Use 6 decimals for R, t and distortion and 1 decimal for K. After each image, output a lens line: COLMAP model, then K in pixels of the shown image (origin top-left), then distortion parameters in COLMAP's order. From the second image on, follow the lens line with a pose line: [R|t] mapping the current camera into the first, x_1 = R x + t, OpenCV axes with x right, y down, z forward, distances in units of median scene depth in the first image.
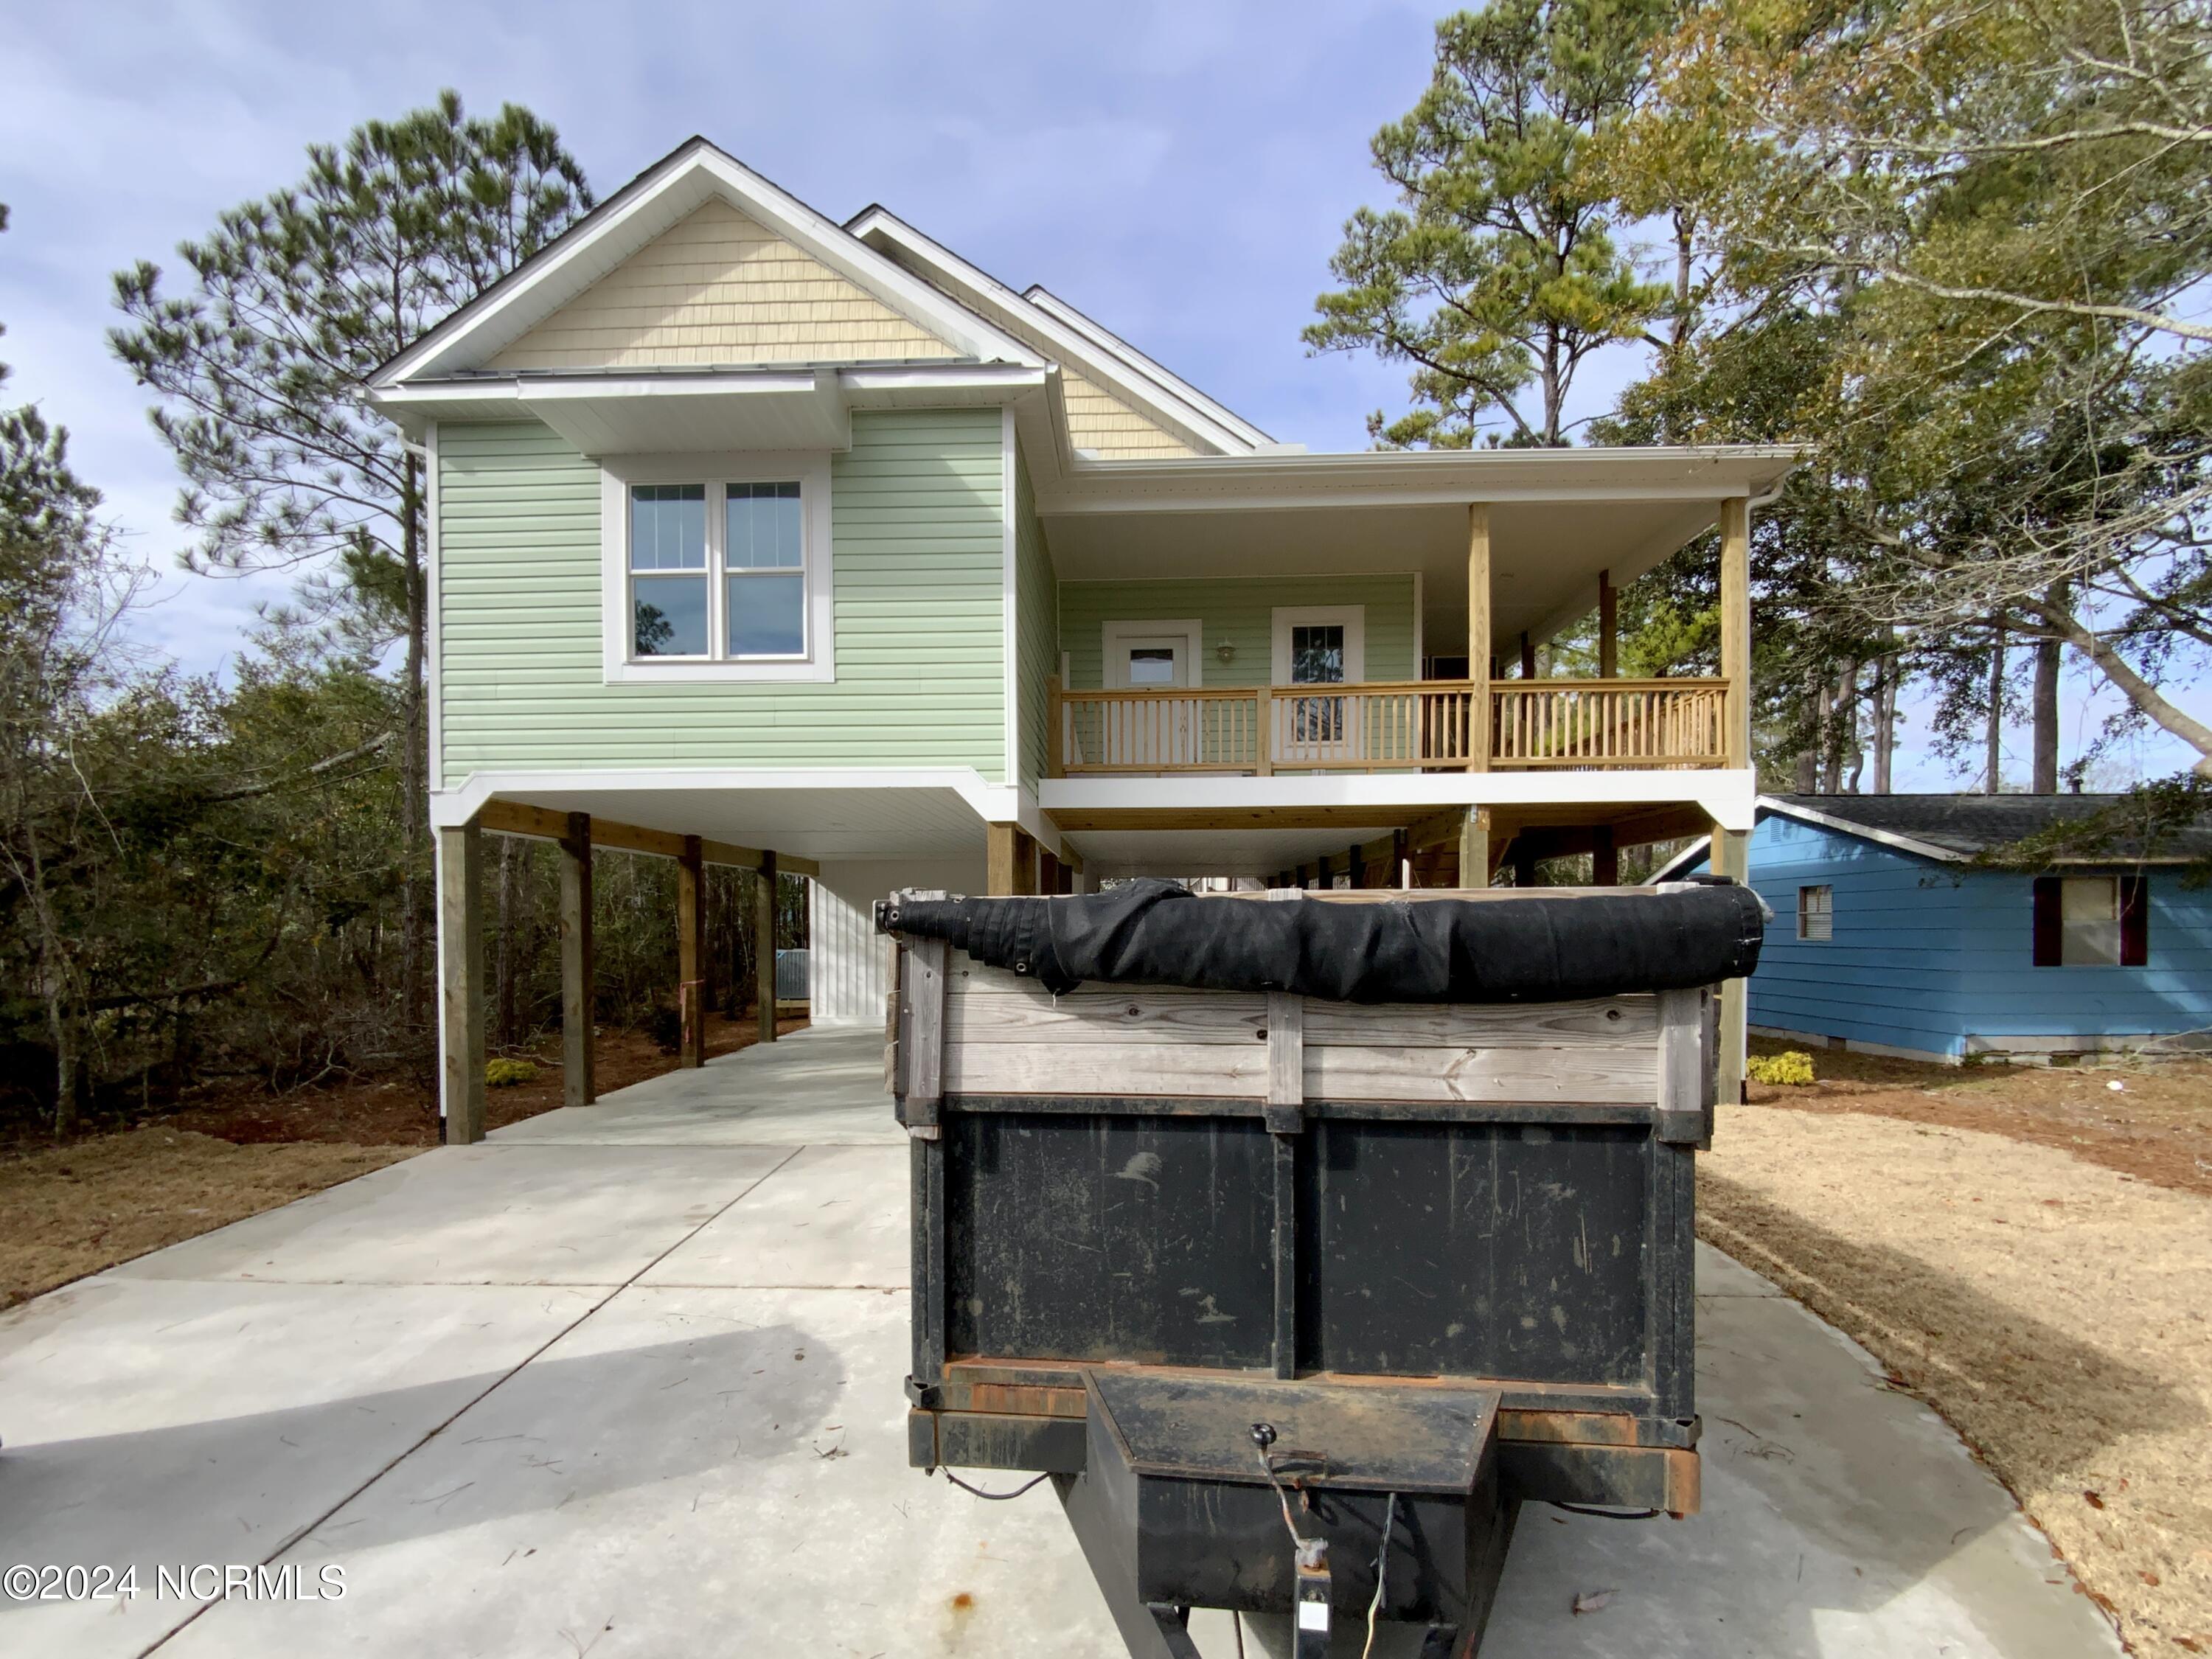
lens RADIAL K [[948.0, 0, 1109.5], [0, 948.0, 952.8], [0, 0, 1]] dist [0.007823, -0.011462]
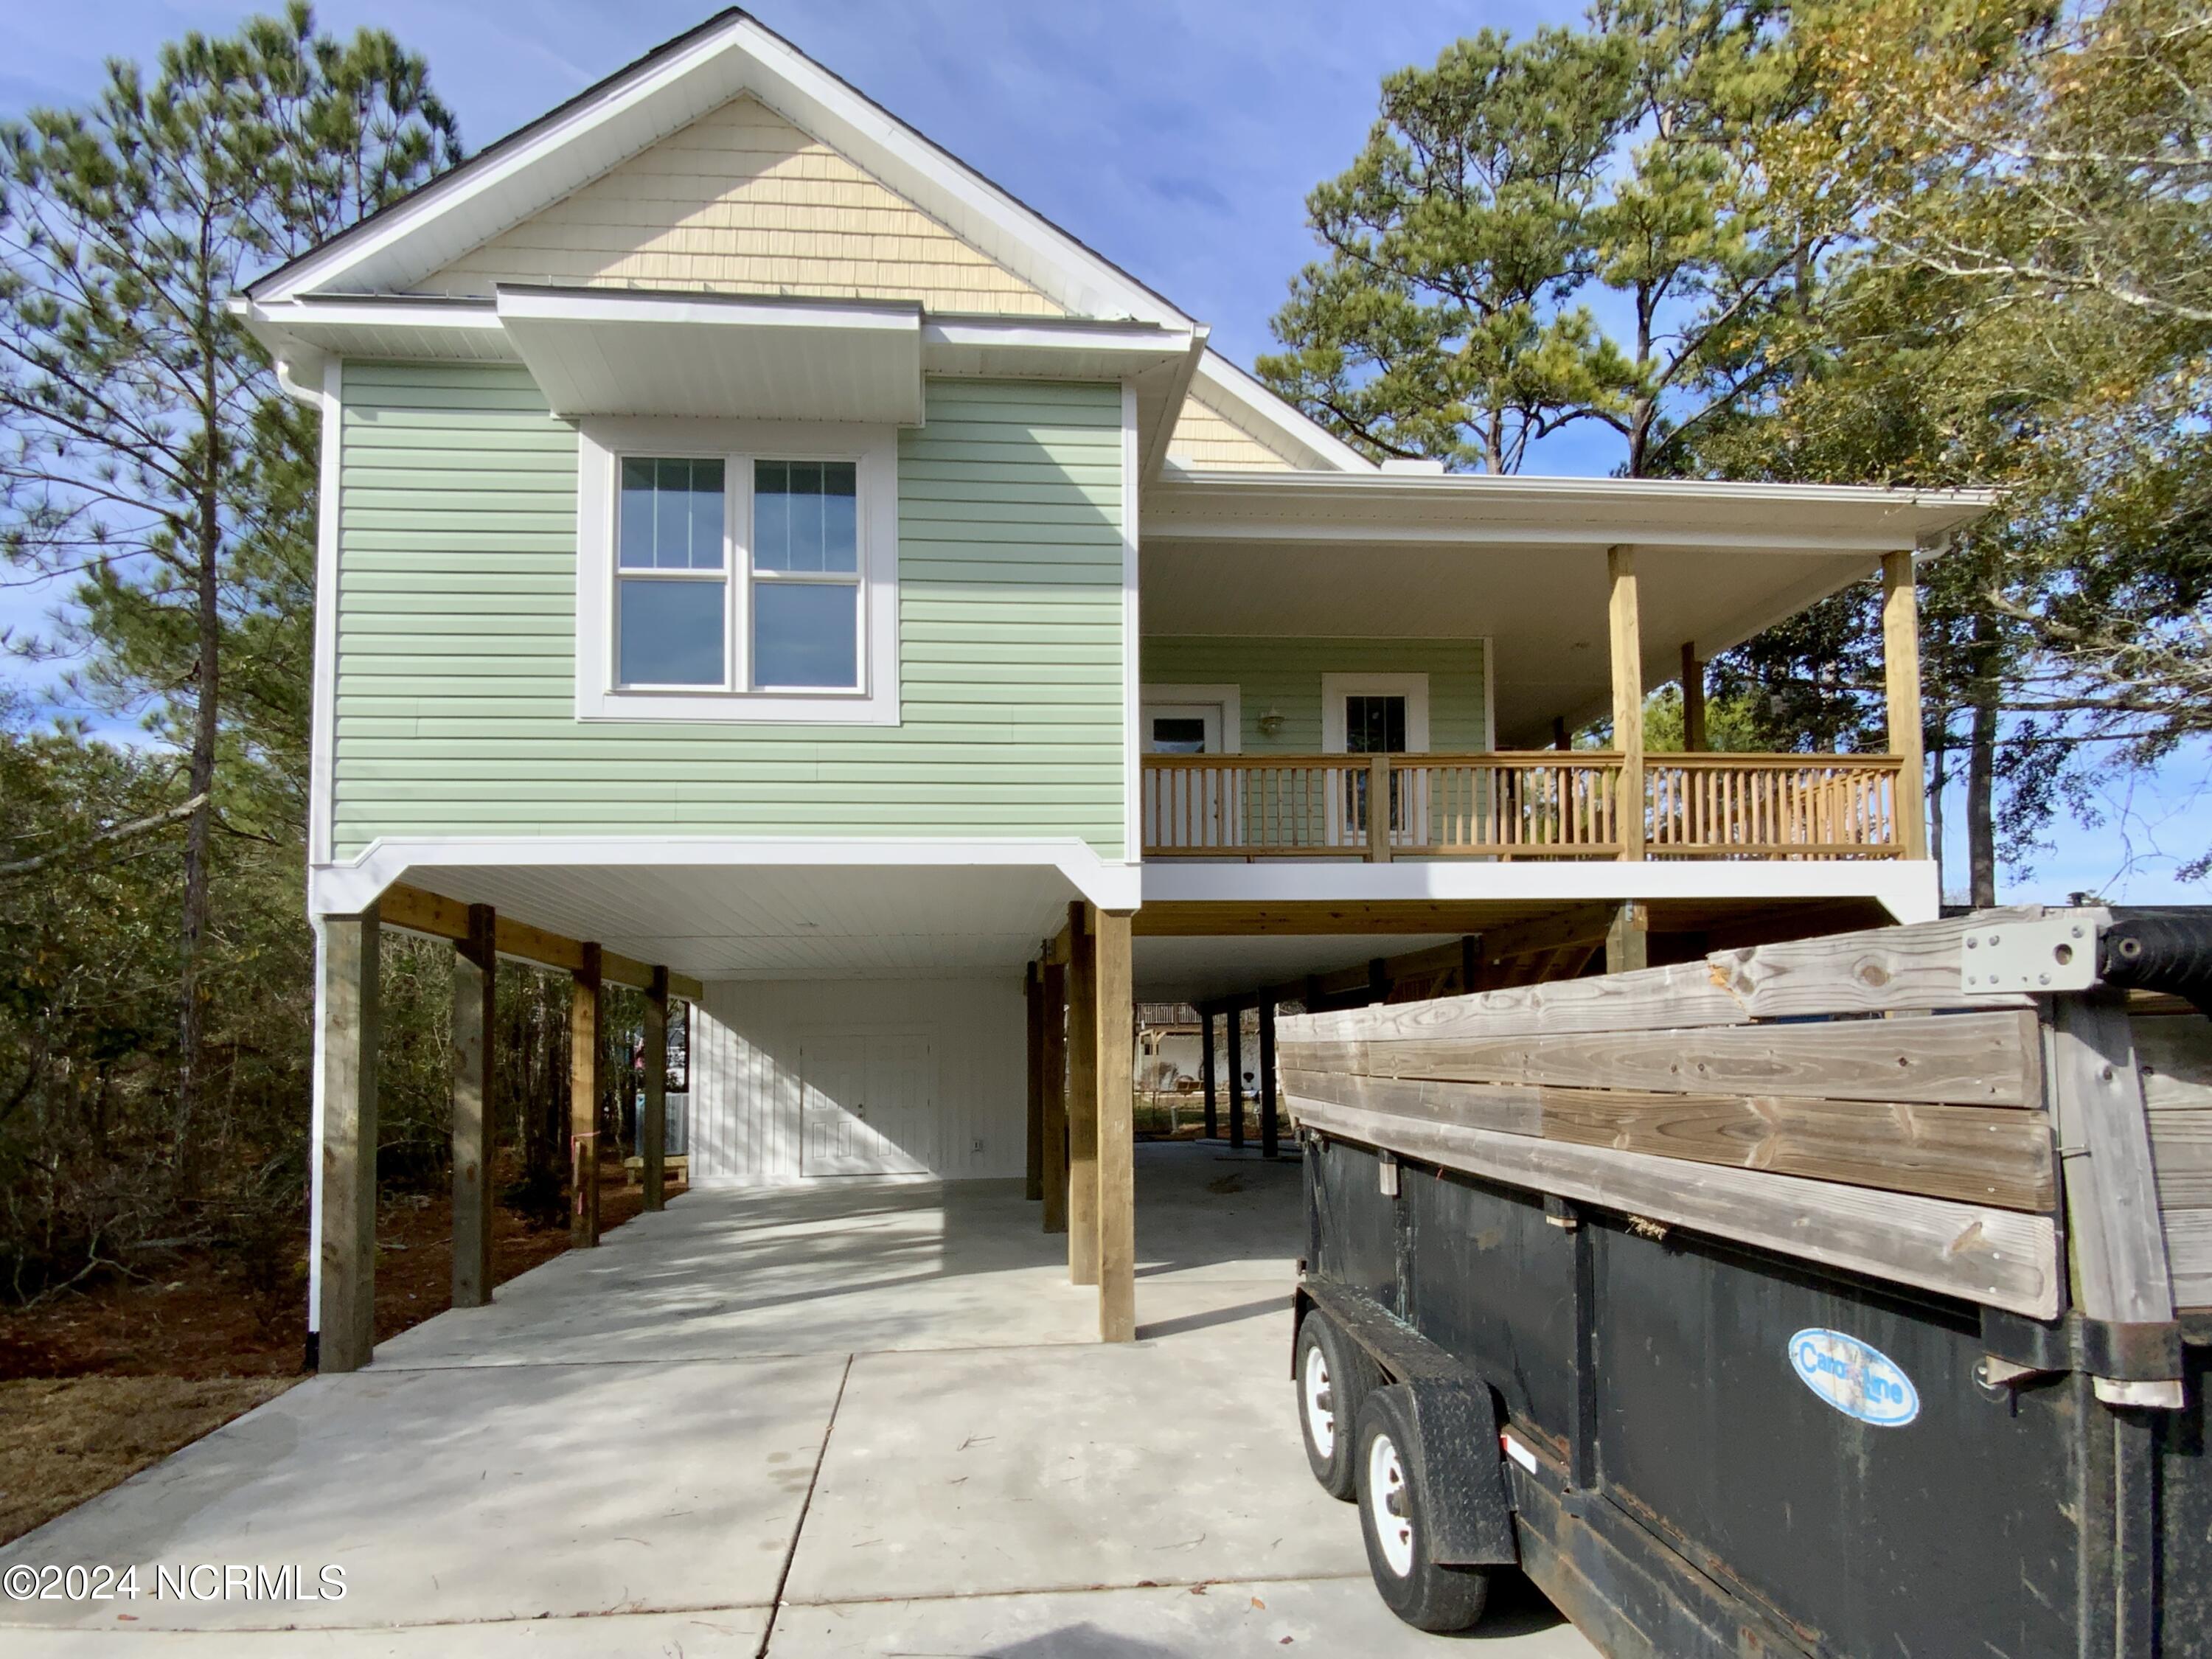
lens RADIAL K [[1057.8, 0, 1041.4], [0, 1057.8, 1035.5], [0, 0, 1]] dist [0.012653, -0.016646]
pose [[0.993671, -0.008472, 0.112012, -0.238843], [0.014878, 0.998293, -0.056482, 0.007745], [-0.111343, 0.057791, 0.992100, 0.148502]]
